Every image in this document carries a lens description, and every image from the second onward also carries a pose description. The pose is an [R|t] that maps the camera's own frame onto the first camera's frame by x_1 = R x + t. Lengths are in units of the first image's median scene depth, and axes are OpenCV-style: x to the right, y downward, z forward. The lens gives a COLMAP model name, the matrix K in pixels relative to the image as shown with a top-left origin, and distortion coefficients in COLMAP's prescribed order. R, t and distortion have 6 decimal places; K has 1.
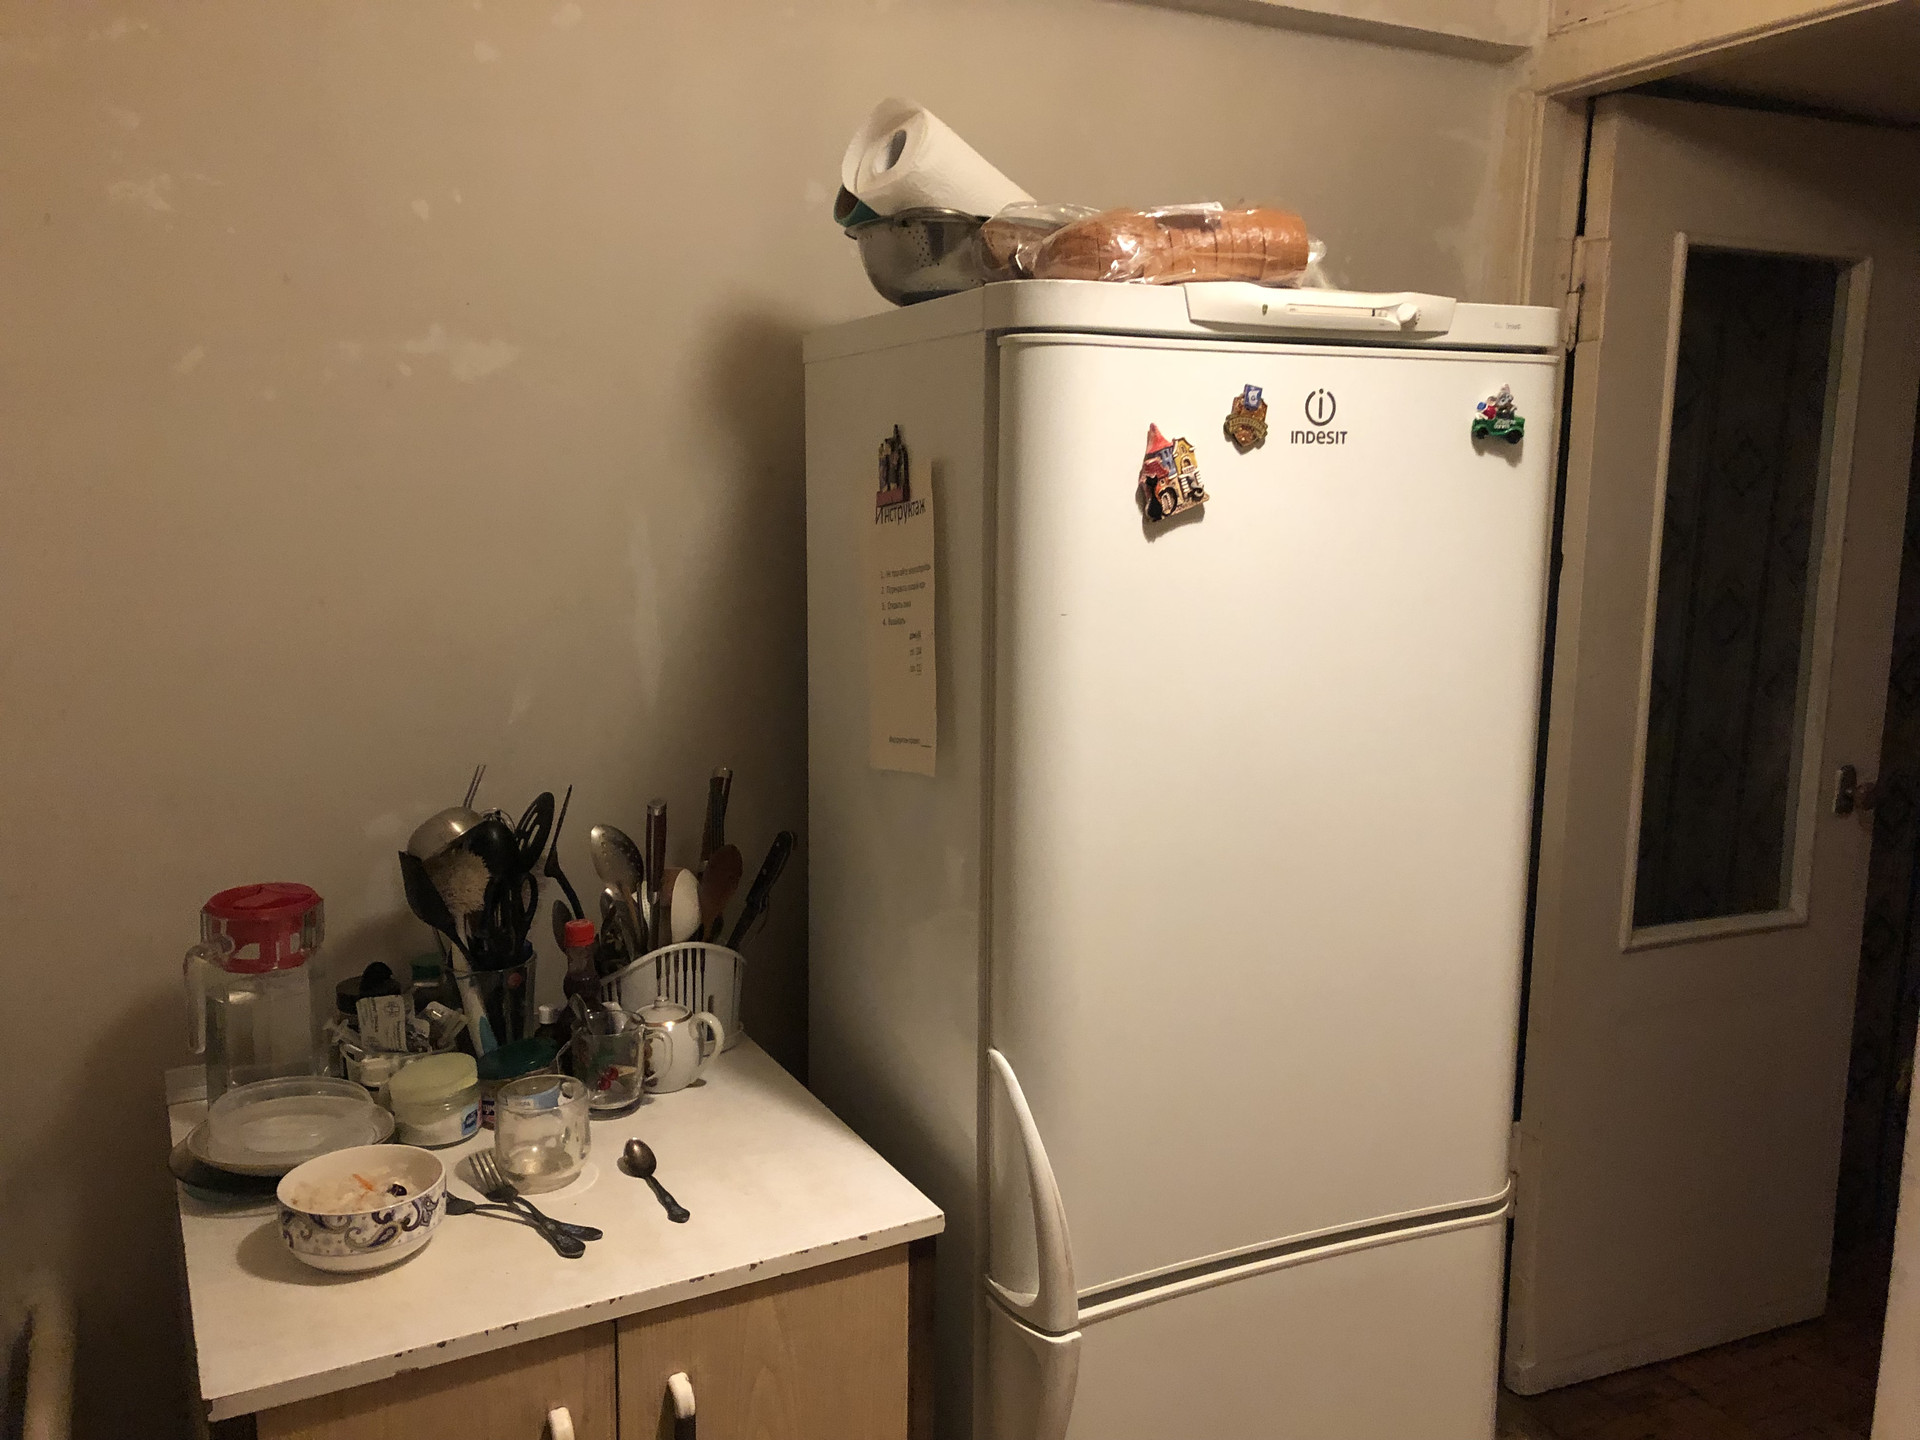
lens RADIAL K [[1597.8, 0, 963.3], [0, 1597.8, 699.6], [0, 0, 1]] dist [0.056386, -0.020605]
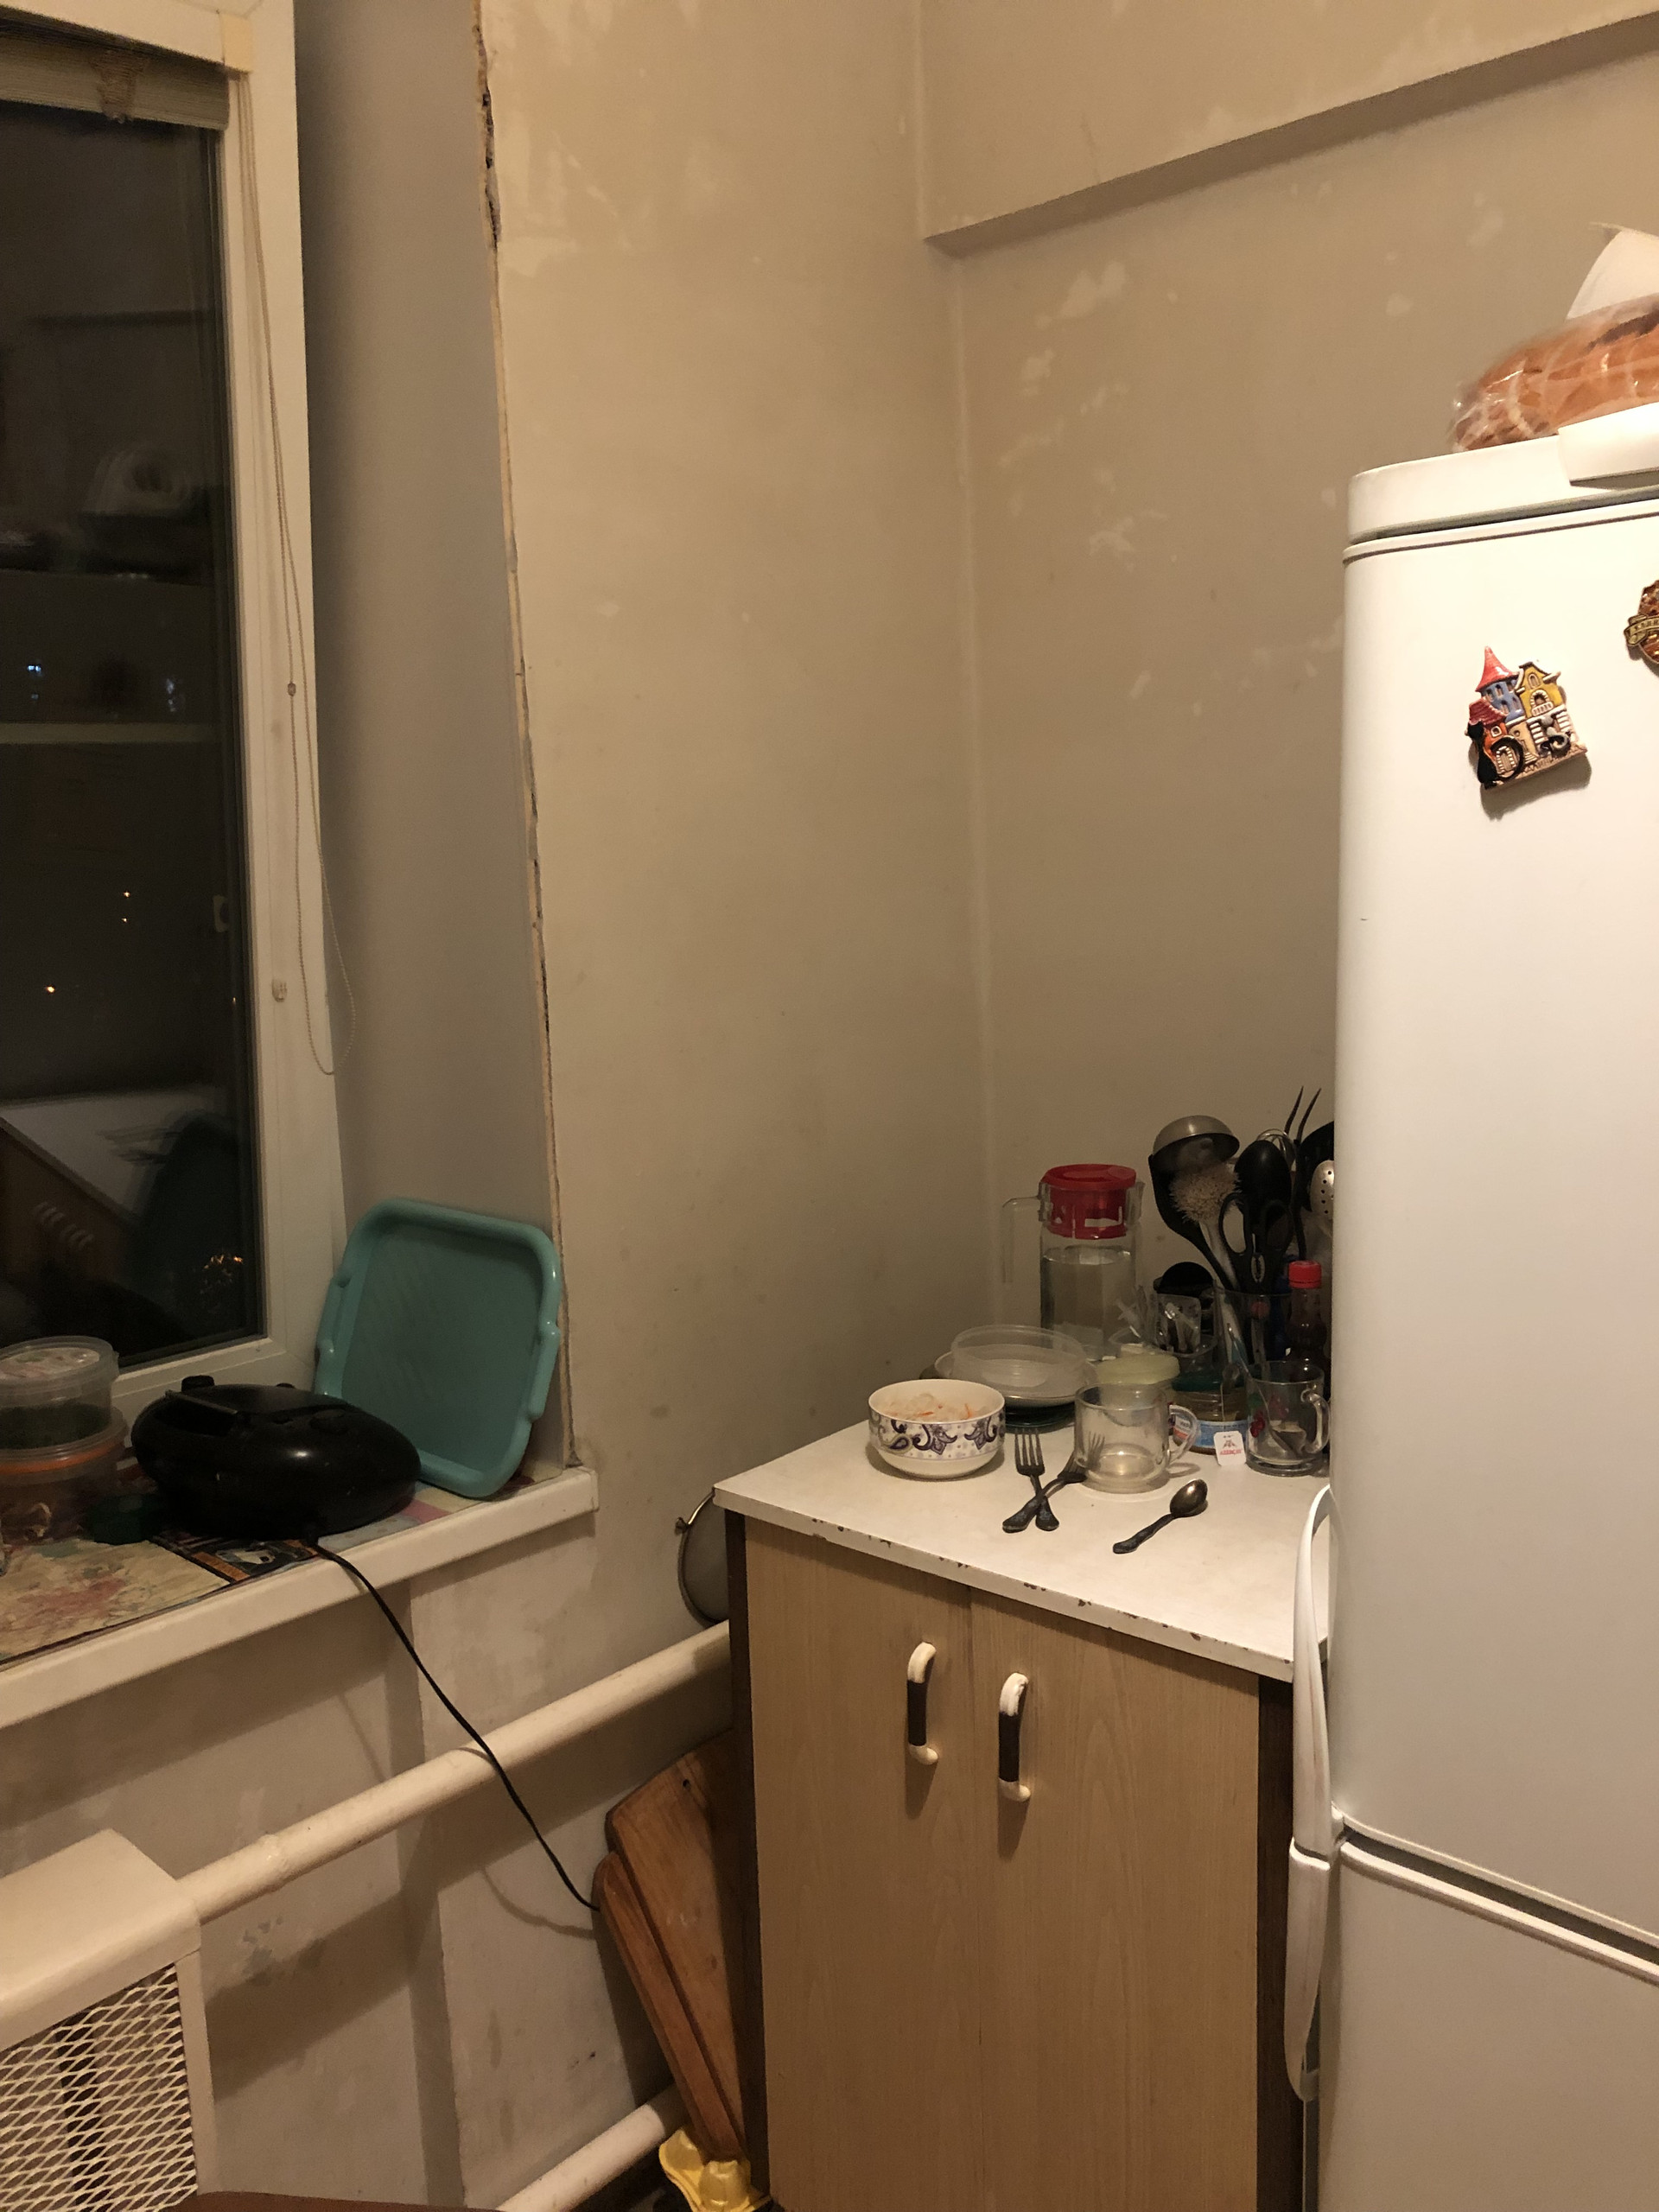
lens RADIAL K [[1840.8, 0, 838.2], [0, 1840.8, 1122.6], [0, 0, 1]] dist [0.056386, -0.020605]
pose [[0.345984, 0.126949, -0.929612, 0.783537], [-0.110997, 0.989384, 0.093800, -0.012084], [0.931652, 0.070730, 0.356402, 0.456104]]
